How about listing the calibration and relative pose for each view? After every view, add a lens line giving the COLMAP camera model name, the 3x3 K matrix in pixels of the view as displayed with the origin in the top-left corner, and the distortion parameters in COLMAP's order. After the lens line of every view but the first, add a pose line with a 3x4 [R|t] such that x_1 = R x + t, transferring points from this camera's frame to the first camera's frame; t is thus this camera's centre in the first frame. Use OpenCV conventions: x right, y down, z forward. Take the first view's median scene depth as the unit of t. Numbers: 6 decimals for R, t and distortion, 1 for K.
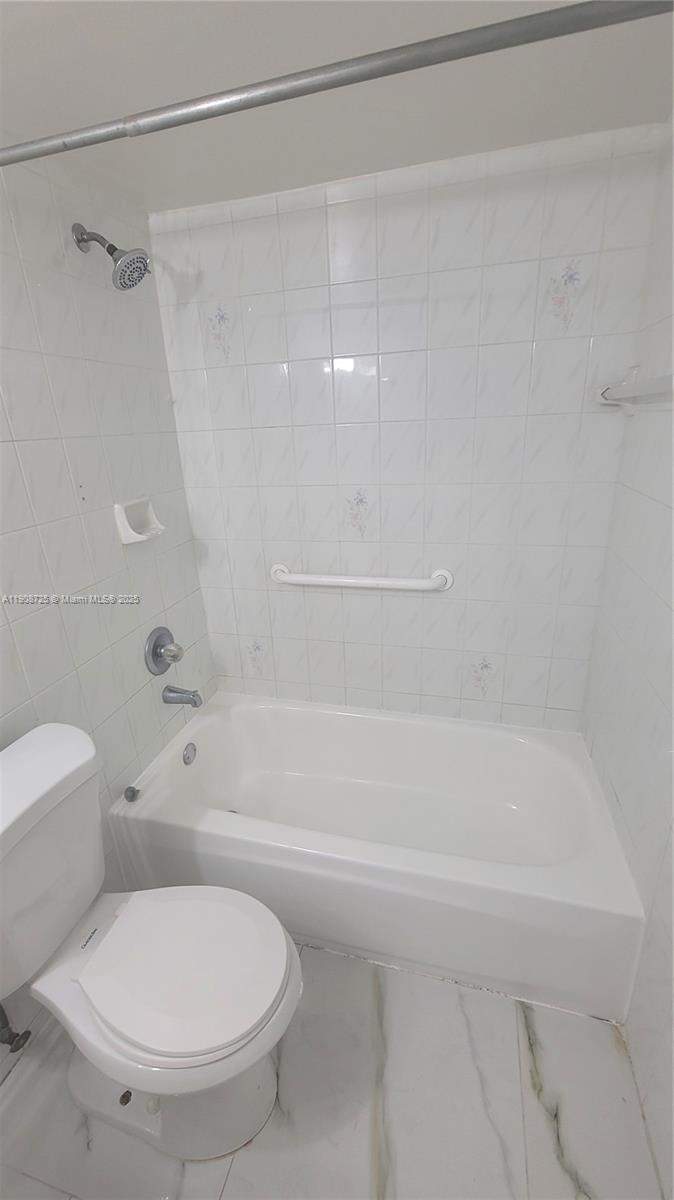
lens RADIAL K [[490.5, 0, 334.5], [0, 490.5, 601.1], [0, 0, 1]] dist [-0.003002, 0.000724]
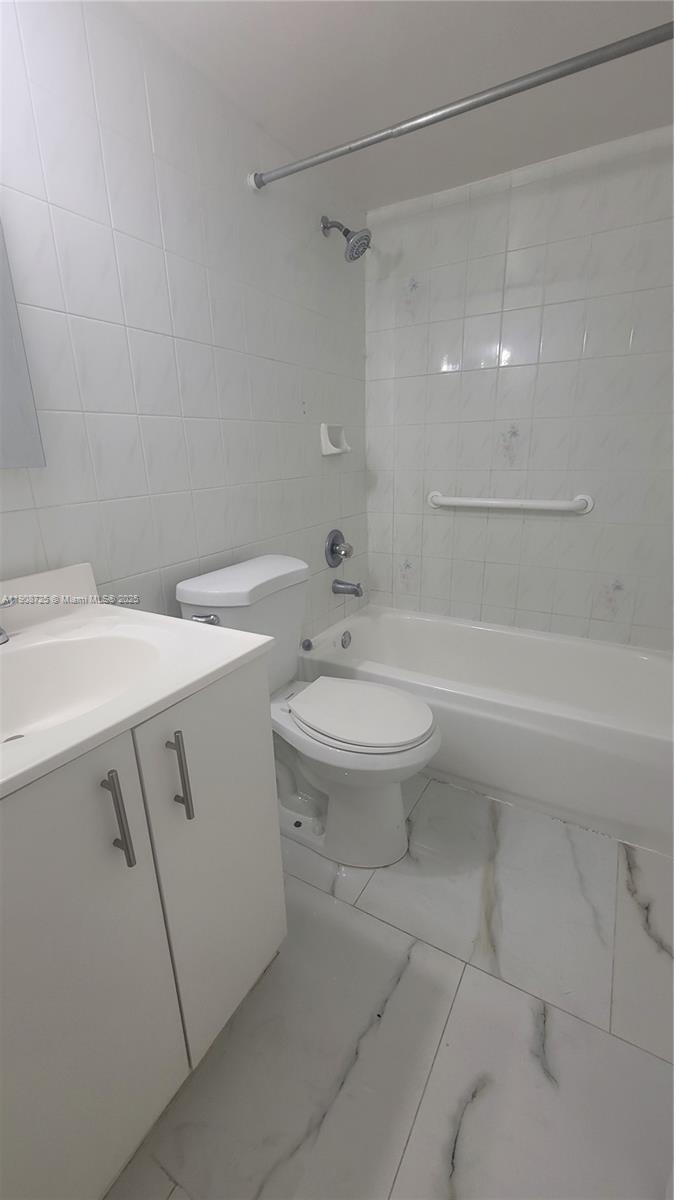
lens RADIAL K [[490.5, 0, 334.5], [0, 490.5, 601.1], [0, 0, 1]] dist [-0.003002, 0.000724]
pose [[0.964874, 0.098124, -0.243701, -0.040203], [-0.107819, 0.993811, -0.026736, 0.304747], [0.239569, 0.052072, 0.969482, -0.251711]]
